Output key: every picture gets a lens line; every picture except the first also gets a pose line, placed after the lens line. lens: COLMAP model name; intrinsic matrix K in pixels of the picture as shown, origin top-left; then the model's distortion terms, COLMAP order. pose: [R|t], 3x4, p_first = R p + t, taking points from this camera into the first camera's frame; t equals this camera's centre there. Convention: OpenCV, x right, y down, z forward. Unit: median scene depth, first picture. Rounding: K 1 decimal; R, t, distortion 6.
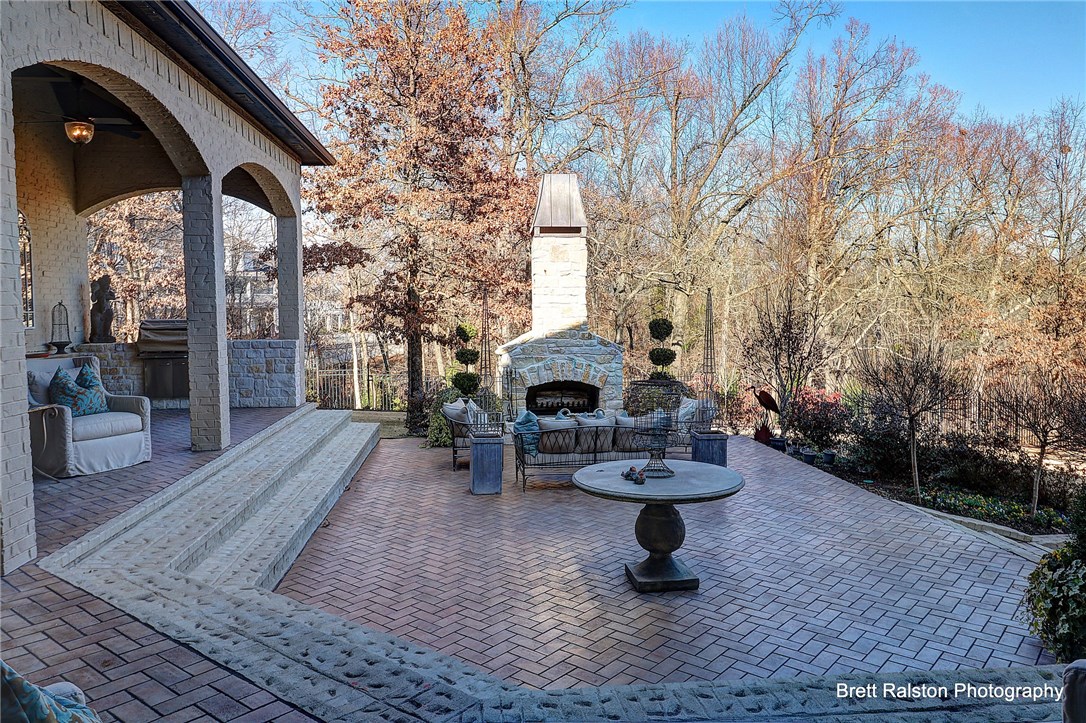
lens RADIAL K [[773.0, 0, 541.3], [0, 773.0, 358.3], [0, 0, 1]] dist [0.005202, 0.002726]
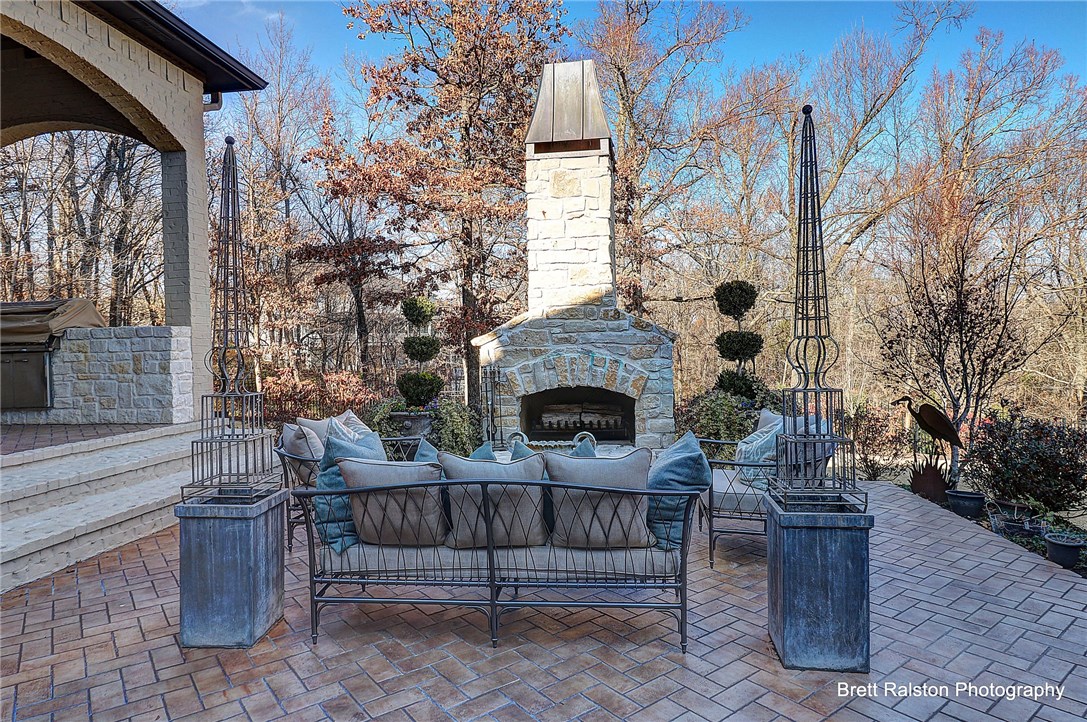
lens RADIAL K [[630.0, 0, 546.8], [0, 630.0, 365.6], [0, 0, 1]] dist [-0.011218, -0.003139]
pose [[0.976851, -0.009802, -0.213698, 0.114812], [0.001988, 0.999322, -0.036753, 0.030761], [0.213914, 0.035478, 0.976208, 0.497225]]
